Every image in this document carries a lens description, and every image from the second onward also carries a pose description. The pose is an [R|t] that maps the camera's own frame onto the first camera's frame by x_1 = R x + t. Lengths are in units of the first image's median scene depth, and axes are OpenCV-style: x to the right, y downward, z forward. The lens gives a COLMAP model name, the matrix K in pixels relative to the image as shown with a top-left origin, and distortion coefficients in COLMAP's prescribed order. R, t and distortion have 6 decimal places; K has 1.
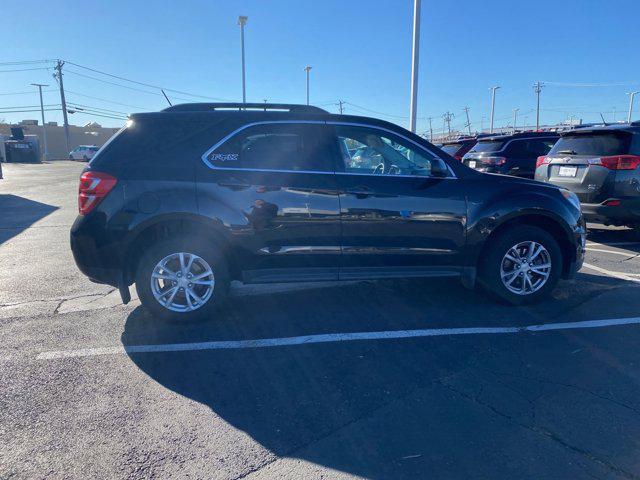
lens RADIAL K [[493.6, 0, 322.0], [0, 493.6, 243.3], [0, 0, 1]] dist [0.034855, -0.039531]
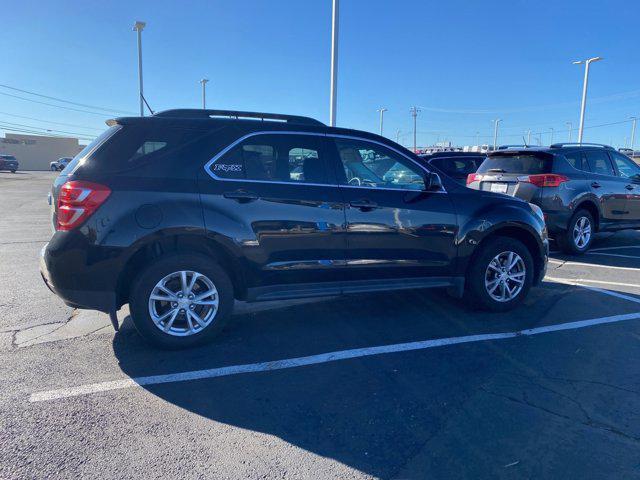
lens RADIAL K [[493.6, 0, 322.0], [0, 493.6, 243.3], [0, 0, 1]] dist [0.034855, -0.039531]
pose [[0.973717, -0.015129, 0.227256, -0.218681], [0.022276, 0.999334, -0.028917, 0.000352], [-0.226667, 0.033220, 0.973406, 0.047294]]
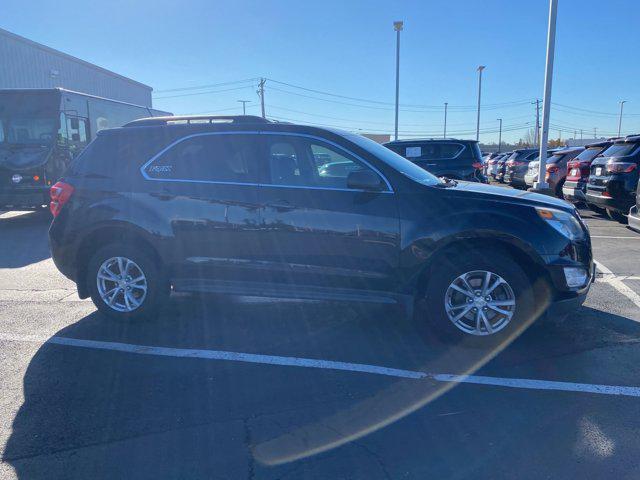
lens RADIAL K [[493.6, 0, 322.0], [0, 493.6, 243.3], [0, 0, 1]] dist [0.034855, -0.039531]
pose [[0.925439, 0.055333, -0.374834, 0.477427], [-0.058776, 0.998269, 0.002250, -0.035670], [0.374310, 0.019949, 0.927089, 0.144610]]
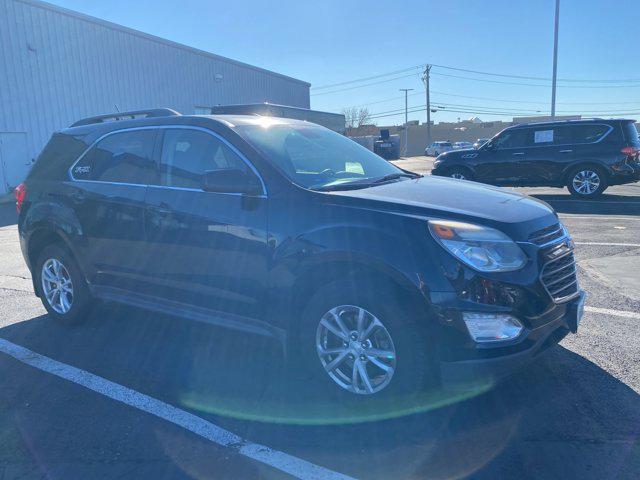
lens RADIAL K [[490.8, 0, 322.2], [0, 490.8, 236.9], [0, 0, 1]] dist [0.057049, -0.074358]
pose [[0.734589, 0.087148, -0.672892, 0.781115], [-0.084671, 0.995739, 0.036526, -0.105851], [0.673208, 0.030143, 0.738838, 0.536224]]
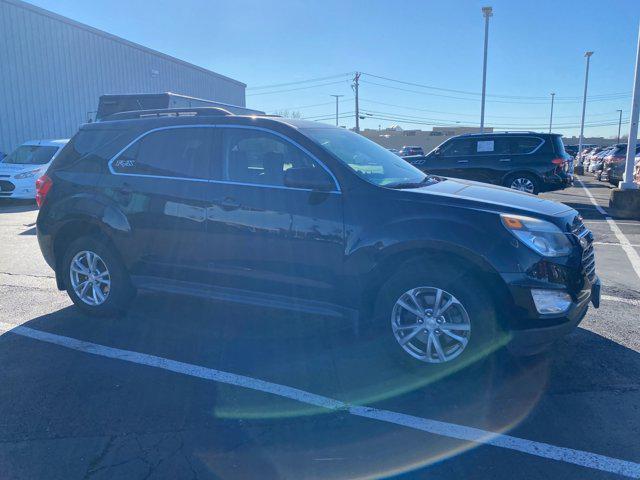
lens RADIAL K [[490.8, 0, 322.2], [0, 490.8, 236.9], [0, 0, 1]] dist [0.057049, -0.074358]
pose [[0.830719, 0.089359, -0.549473, 0.663443], [-0.095747, 0.995259, 0.017102, -0.071495], [0.548396, 0.038403, 0.835337, 0.337116]]
